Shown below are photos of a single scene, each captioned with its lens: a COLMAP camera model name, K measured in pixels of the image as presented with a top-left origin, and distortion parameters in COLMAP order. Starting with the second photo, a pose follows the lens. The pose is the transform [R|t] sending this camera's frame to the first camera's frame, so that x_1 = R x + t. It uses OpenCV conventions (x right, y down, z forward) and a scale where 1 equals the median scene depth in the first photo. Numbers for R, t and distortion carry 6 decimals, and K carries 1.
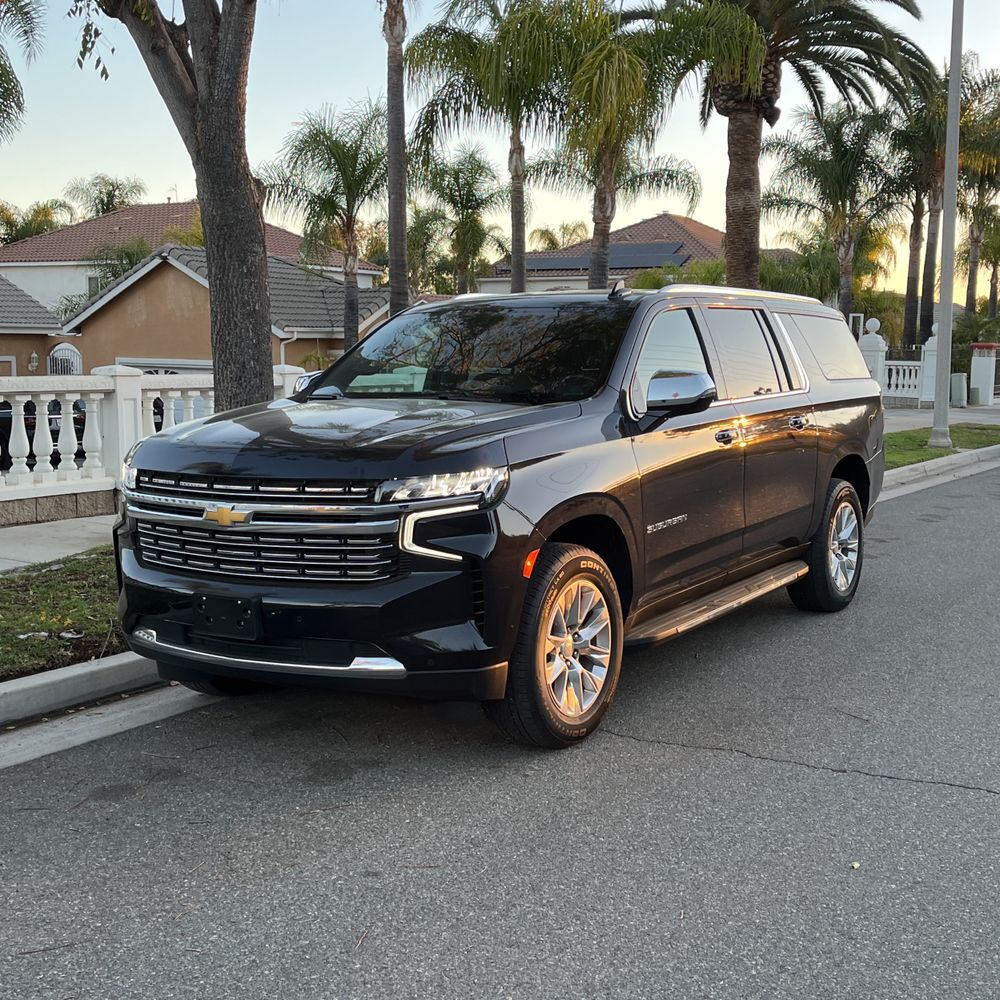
lens RADIAL K [[1371.6, 0, 500.0], [0, 1371.6, 500.0], [0, 0, 1]] dist [0.200681, -0.516738]
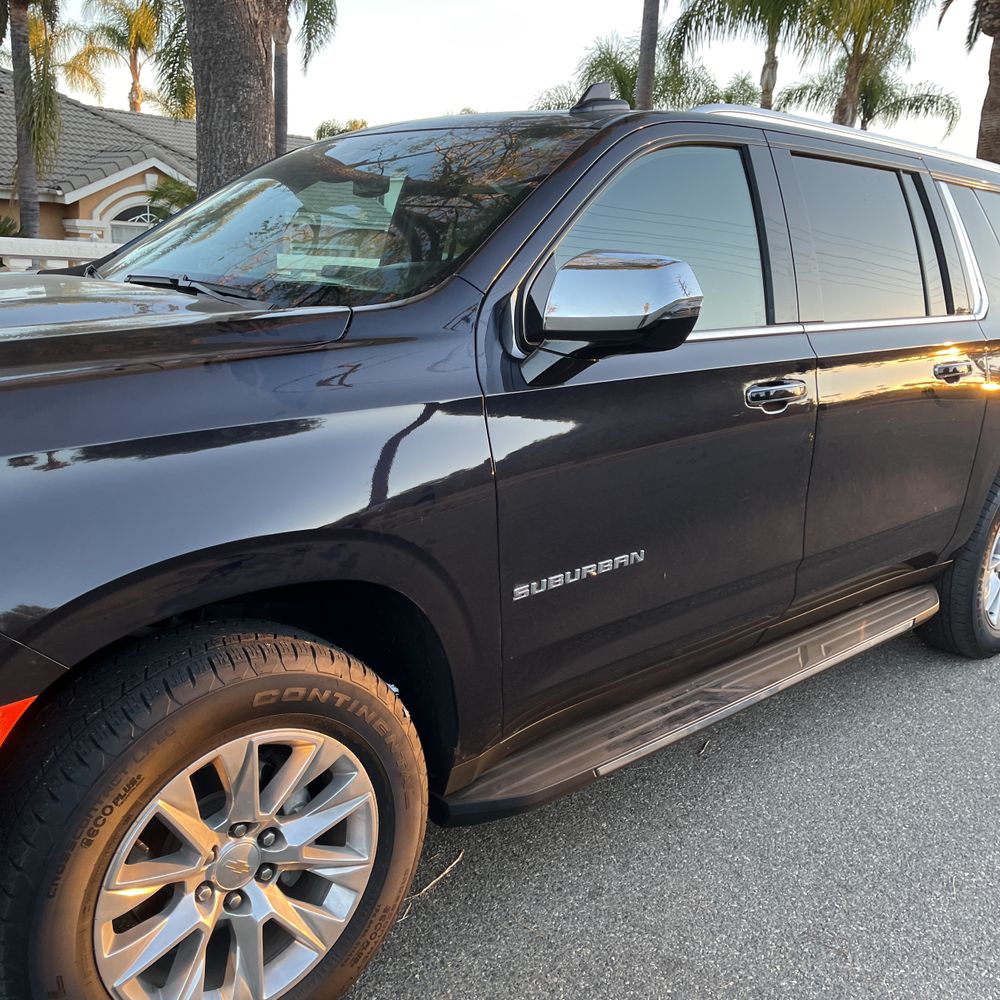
lens RADIAL K [[1030.3, 0, 500.0], [0, 1030.3, 500.0], [0, 0, 1]] dist [0.071368, -0.097651]
pose [[0.963575, 0.112461, -0.242644, 0.048084], [-0.082484, 0.988028, 0.130375, -0.014383], [0.254401, -0.105612, 0.961315, 0.172088]]
